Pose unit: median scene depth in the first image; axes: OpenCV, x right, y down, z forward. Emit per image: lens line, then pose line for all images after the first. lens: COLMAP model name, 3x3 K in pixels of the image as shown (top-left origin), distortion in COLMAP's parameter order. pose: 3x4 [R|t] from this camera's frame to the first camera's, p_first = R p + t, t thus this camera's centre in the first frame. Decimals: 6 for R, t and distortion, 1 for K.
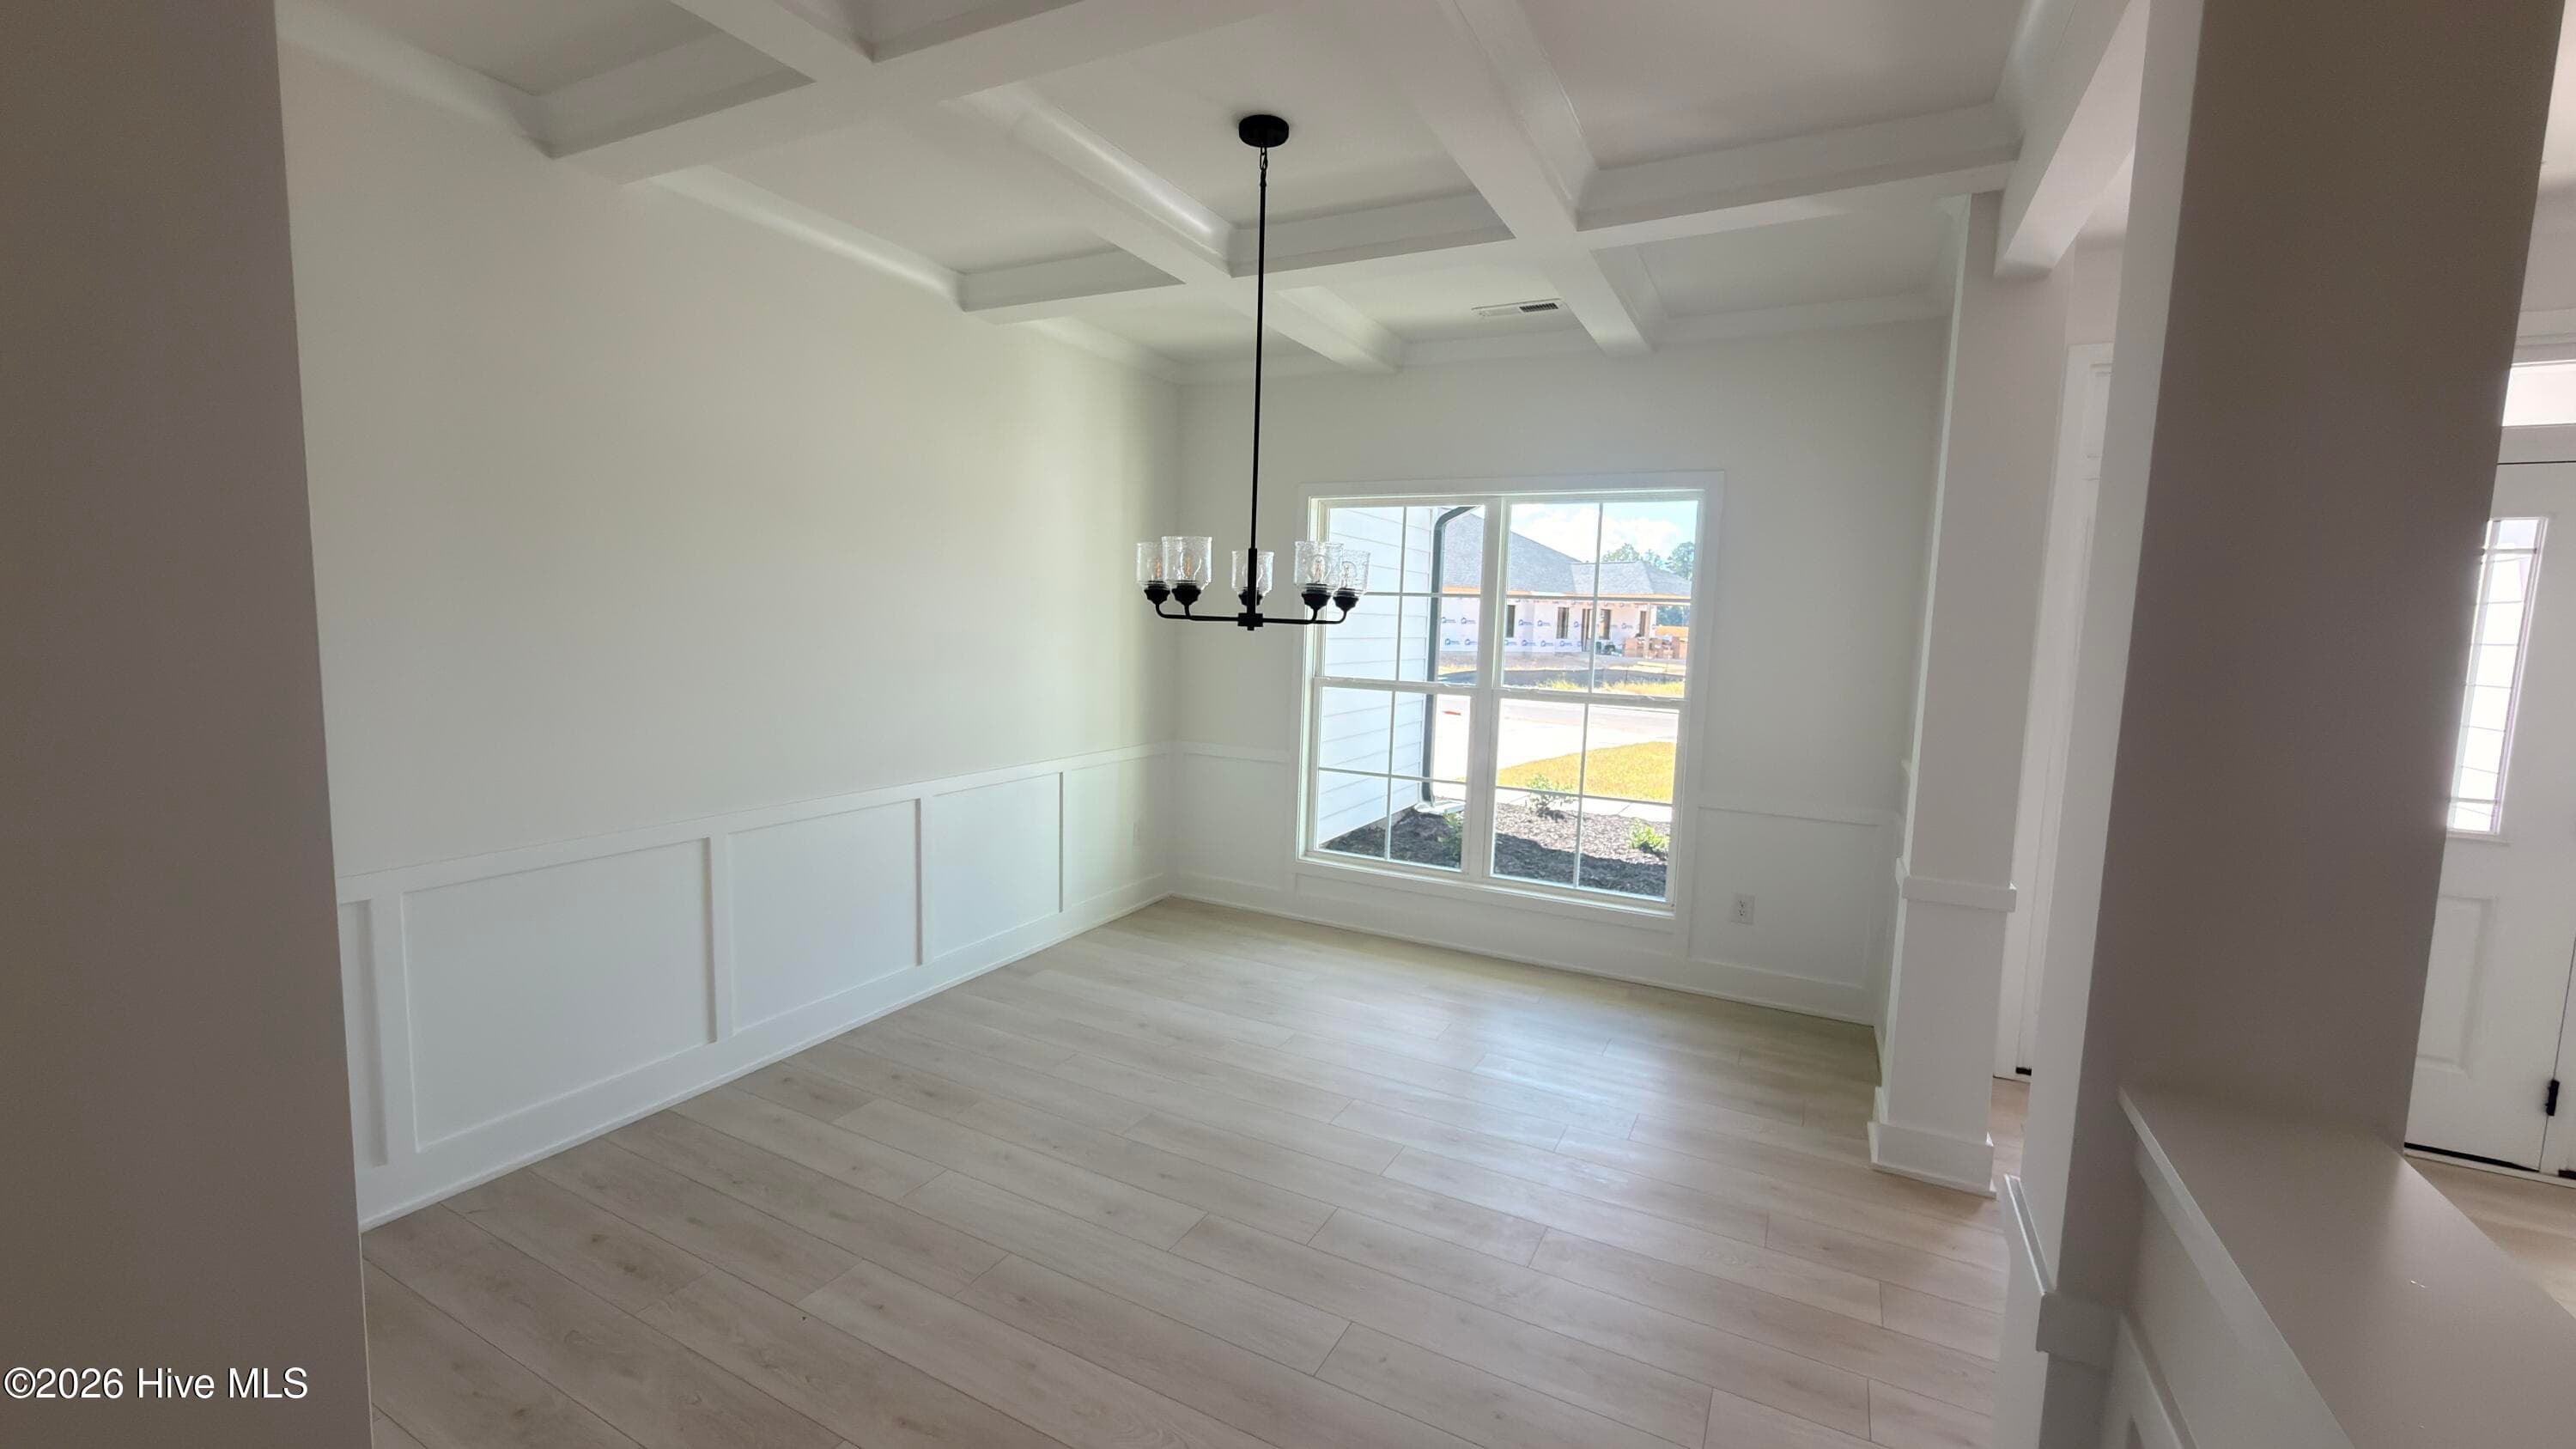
lens RADIAL K [[1063.5, 0, 1277.5], [0, 1063.5, 719.1], [0, 0, 1]] dist [0.000585, -0.000028]
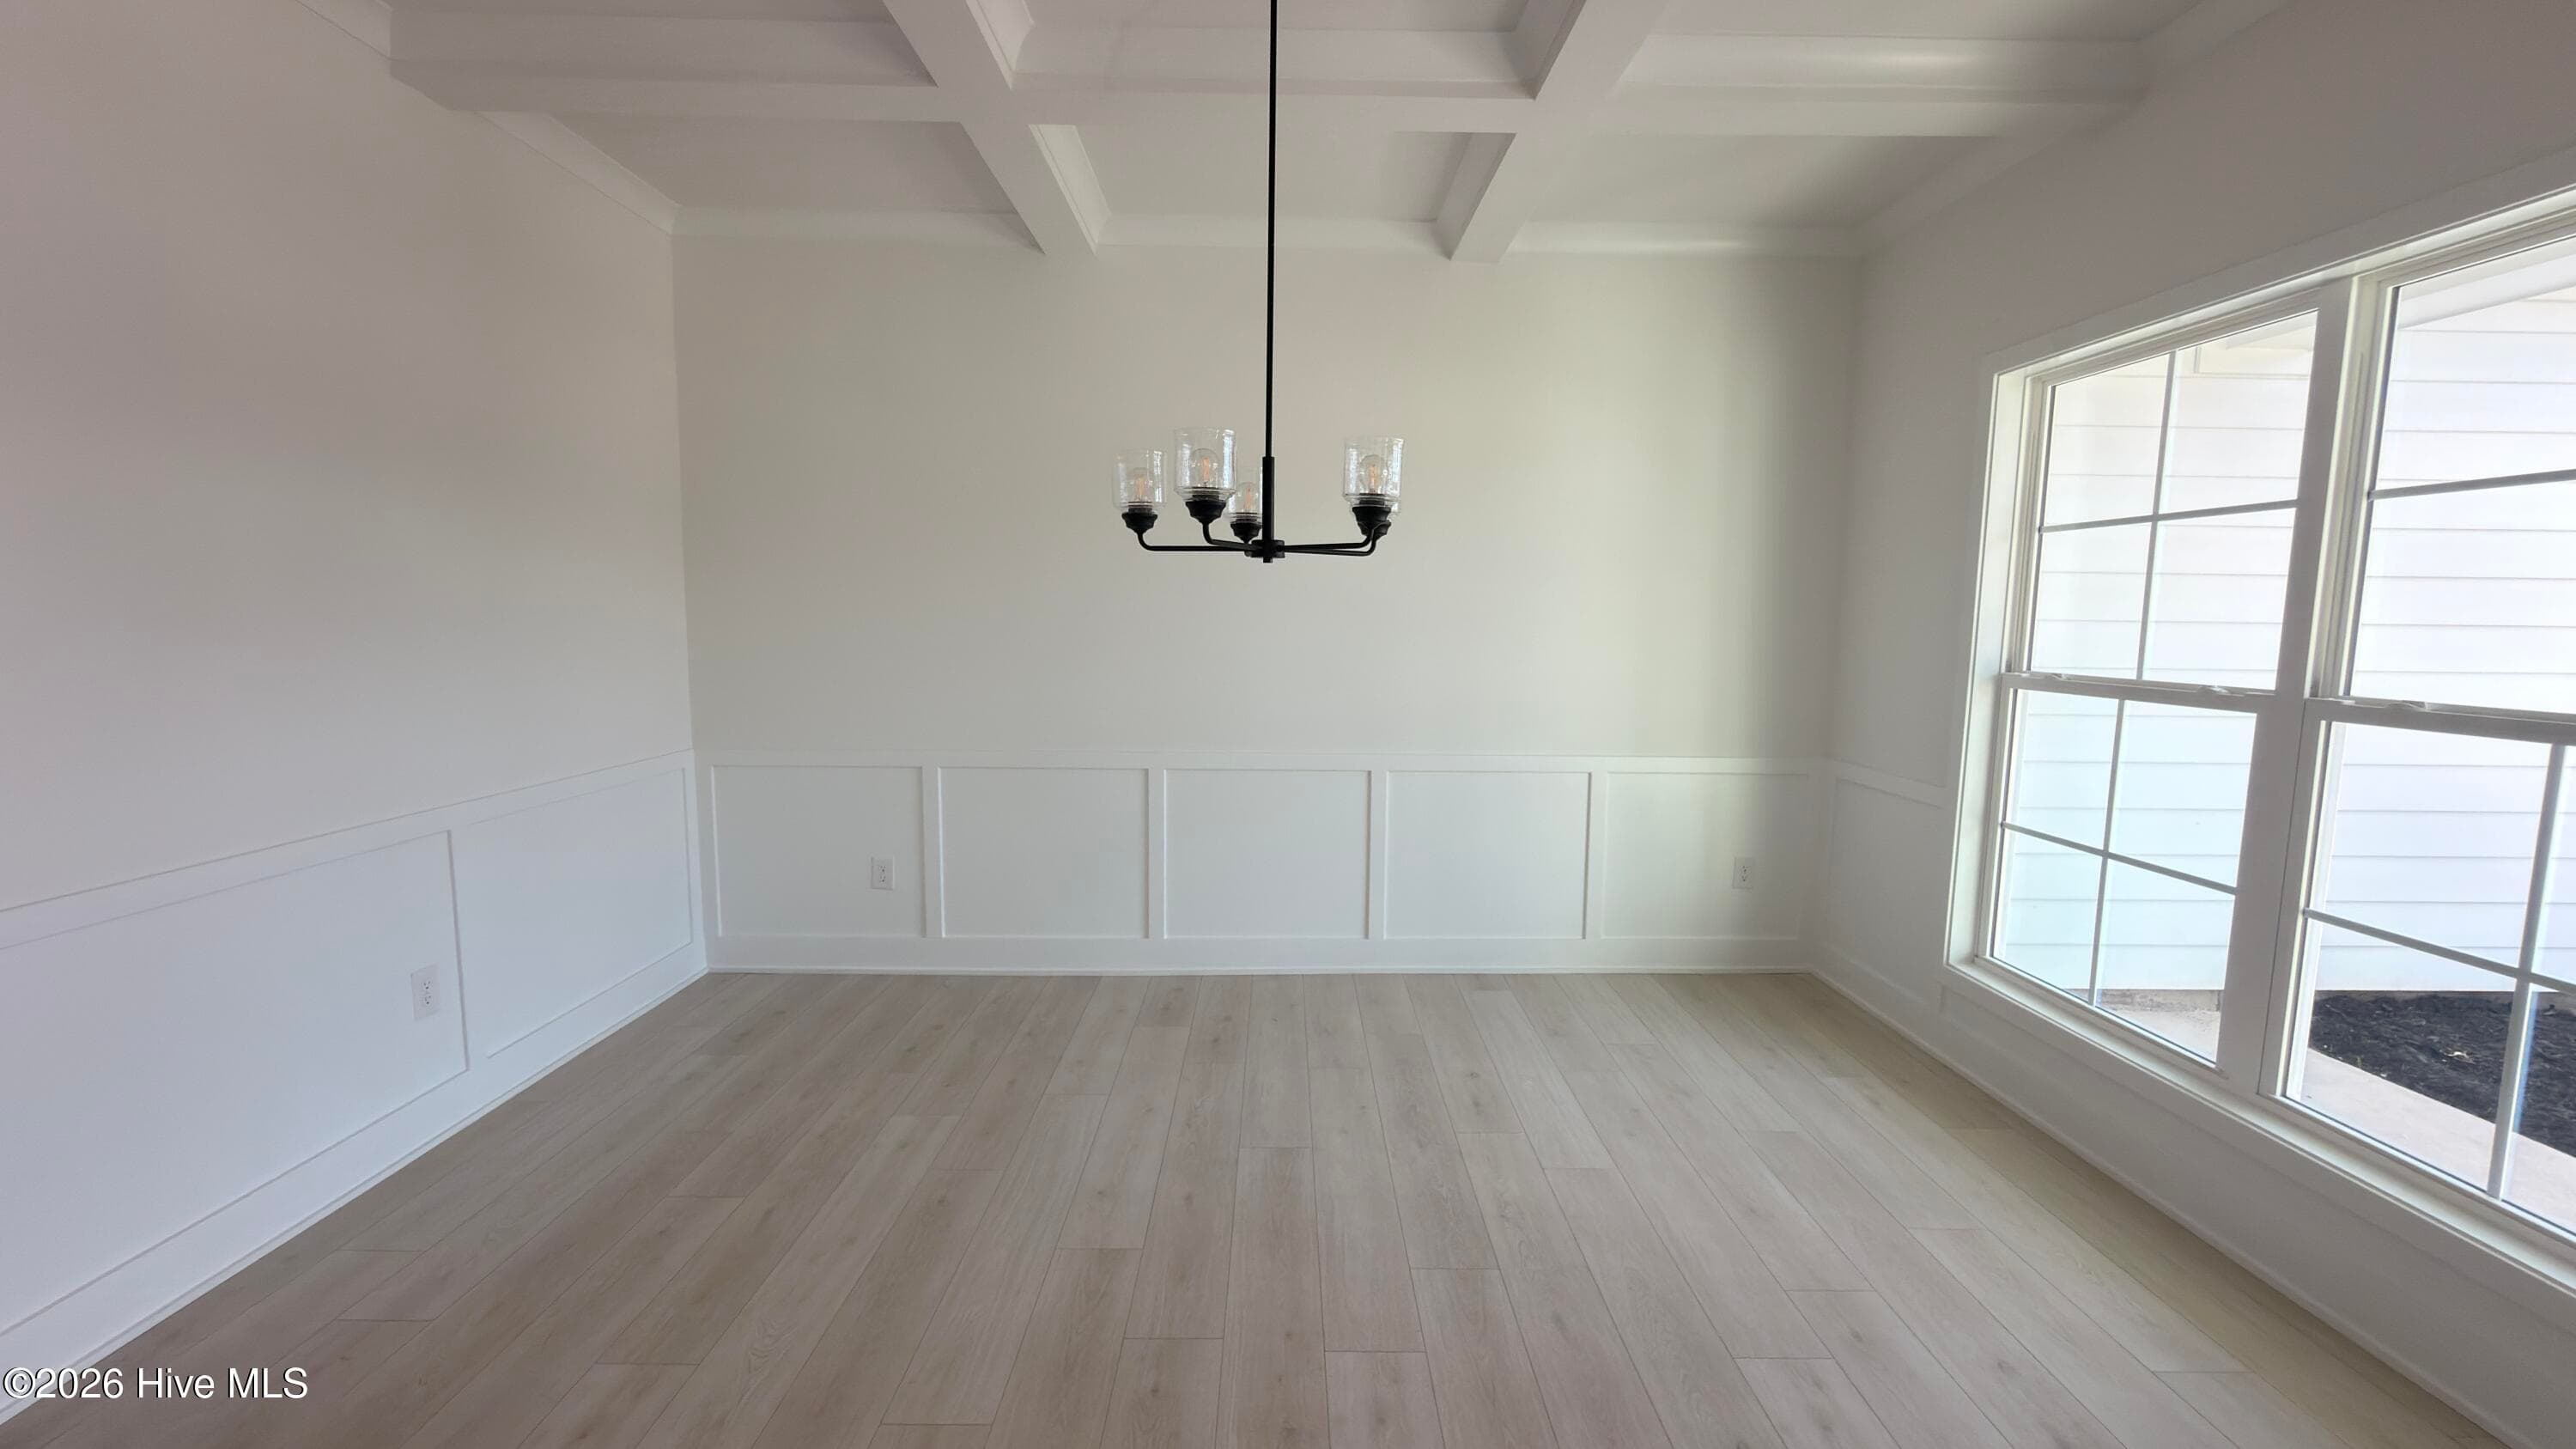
lens RADIAL K [[1062.8, 0, 1276.8], [0, 1062.8, 713.2], [0, 0, 1]] dist [0.000089, 0.000123]
pose [[0.463373, 0.065162, -0.883764, 0.582489], [-0.086433, 0.995861, 0.028109, 0.004307], [0.881938, 0.063361, 0.467088, 0.552705]]
